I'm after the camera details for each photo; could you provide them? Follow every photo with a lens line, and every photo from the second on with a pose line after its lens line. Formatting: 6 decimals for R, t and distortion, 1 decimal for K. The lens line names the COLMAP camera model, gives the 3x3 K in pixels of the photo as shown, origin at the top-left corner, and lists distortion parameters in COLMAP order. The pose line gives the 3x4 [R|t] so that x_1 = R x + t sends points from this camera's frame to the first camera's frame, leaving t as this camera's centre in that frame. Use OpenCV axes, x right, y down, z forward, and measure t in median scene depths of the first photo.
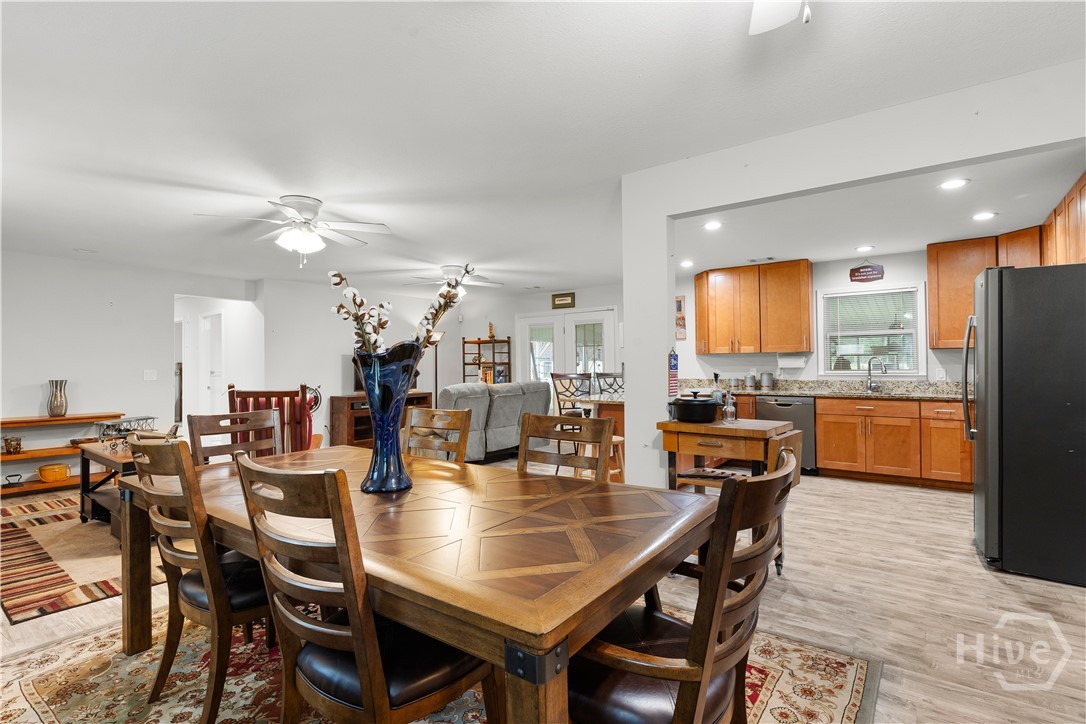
lens RADIAL K [[521.6, 0, 535.8], [0, 521.6, 354.6], [0, 0, 1]] dist [0.001959, 0.000156]
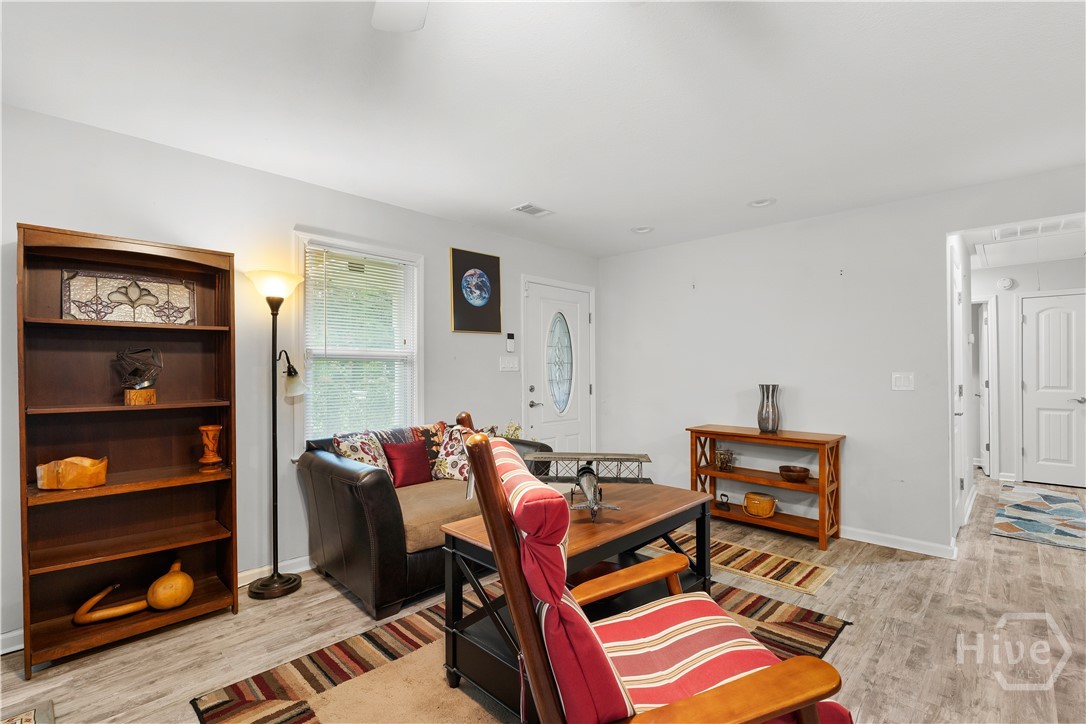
lens RADIAL K [[493.2, 0, 543.4], [0, 493.2, 367.6], [0, 0, 1]] dist [-0.004184, -0.000690]
pose [[-0.112322, 0.001552, -0.993671, -0.133672], [0.024086, 0.999709, -0.001161, 0.013261], [0.993380, -0.024064, -0.112327, 0.642296]]
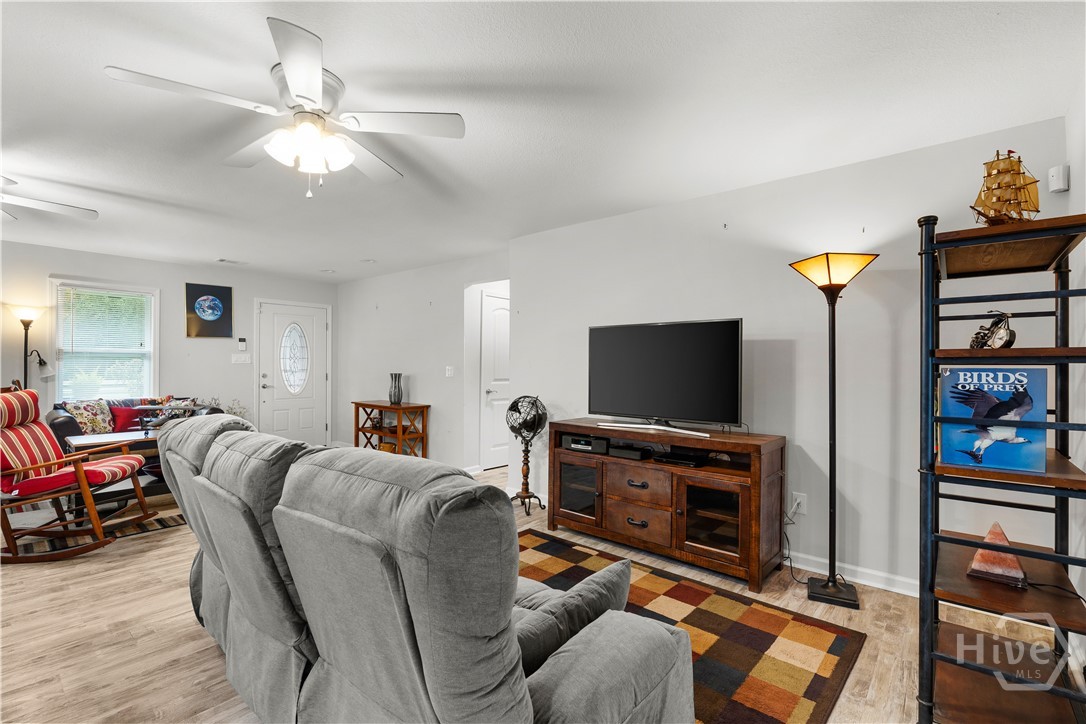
lens RADIAL K [[489.0, 0, 535.1], [0, 489.0, 360.1], [0, 0, 1]] dist [-0.000079, 0.000125]
pose [[-0.061488, -0.002665, -0.998104, 0.163599], [0.017239, 0.999844, -0.003732, 0.023293], [0.997959, -0.017436, -0.061432, 1.192014]]
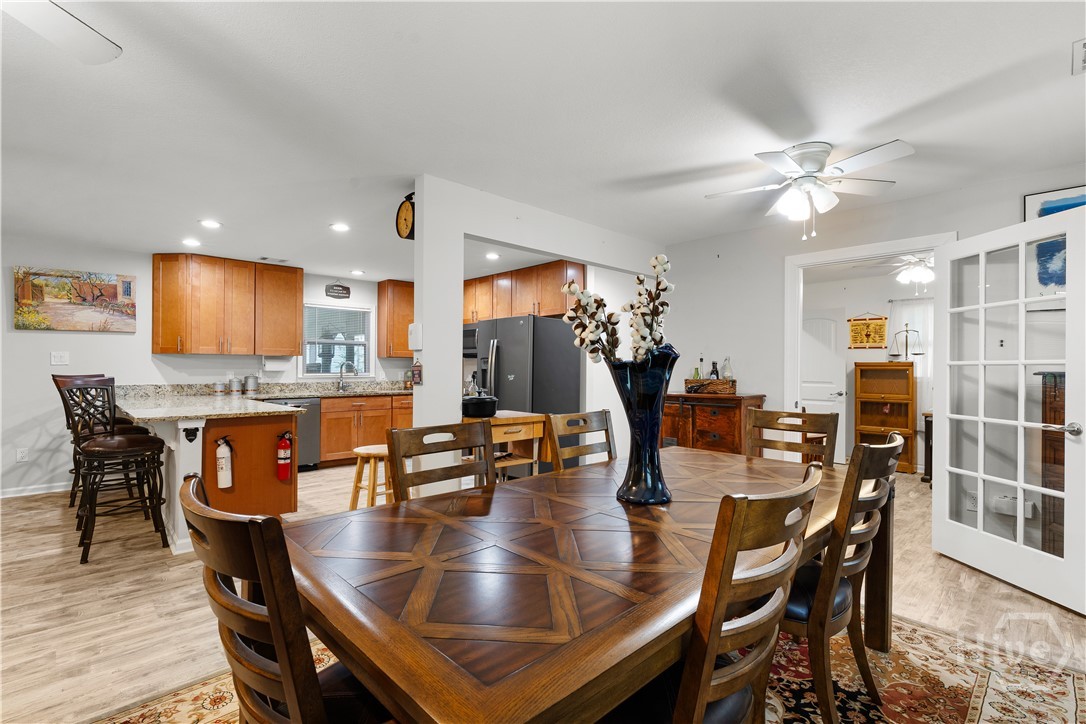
lens RADIAL K [[502.9, 0, 544.0], [0, 502.9, 365.0], [0, 0, 1]] dist [-0.006826, 0.000113]
pose [[0.163331, 0.013691, 0.986476, -0.387798], [-0.025811, 0.999621, -0.009600, 0.009683], [-0.986234, -0.023894, 0.163622, 0.327968]]
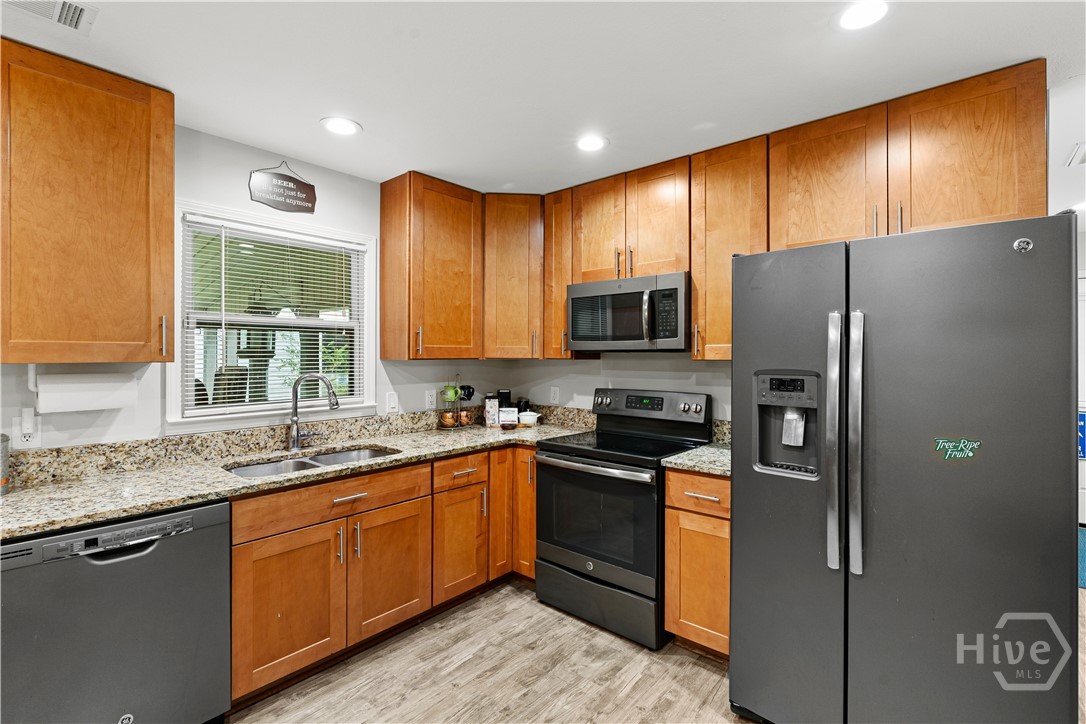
lens RADIAL K [[492.2, 0, 539.2], [0, 492.2, 356.5], [0, 0, 1]] dist [-0.003607, -0.000246]
pose [[0.064307, 0.004101, 0.997922, 0.203946], [-0.022606, 0.999741, -0.002652, -0.013642], [-0.997674, -0.022388, 0.064383, 0.701040]]
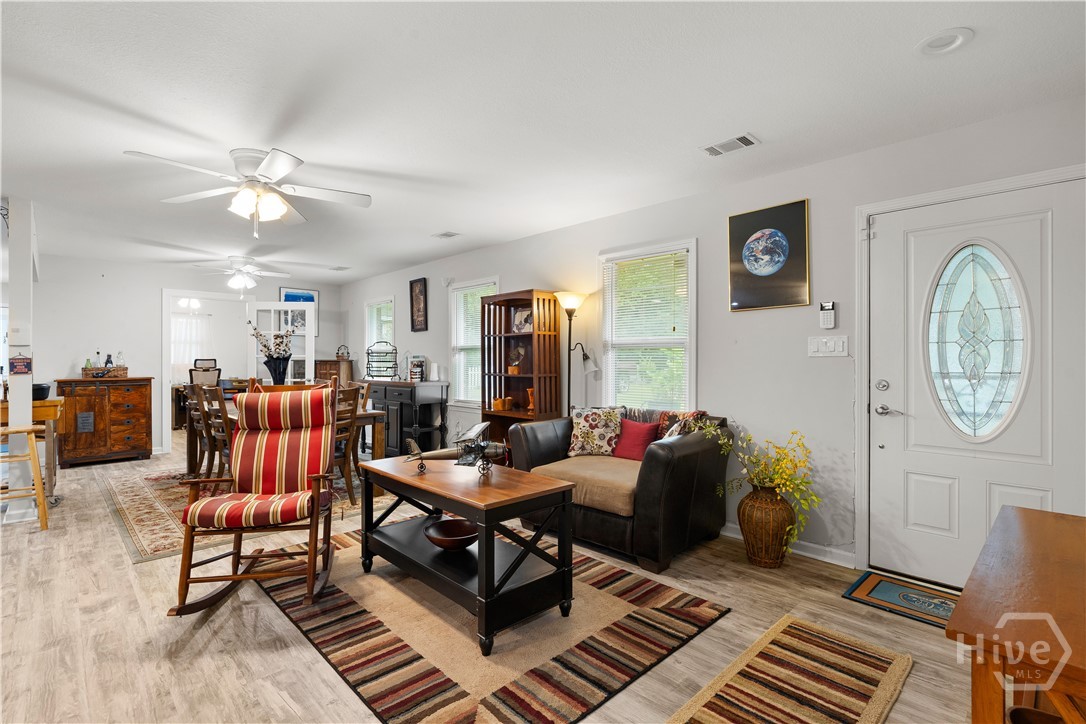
lens RADIAL K [[510.4, 0, 533.2], [0, 510.4, 356.8], [0, 0, 1]] dist [0.002444, 0.000136]
pose [[-0.987673, 0.010034, 0.156211, -0.612290], [0.006143, 0.999659, -0.025374, 0.026910], [-0.156413, -0.024102, -0.987398, 1.051447]]
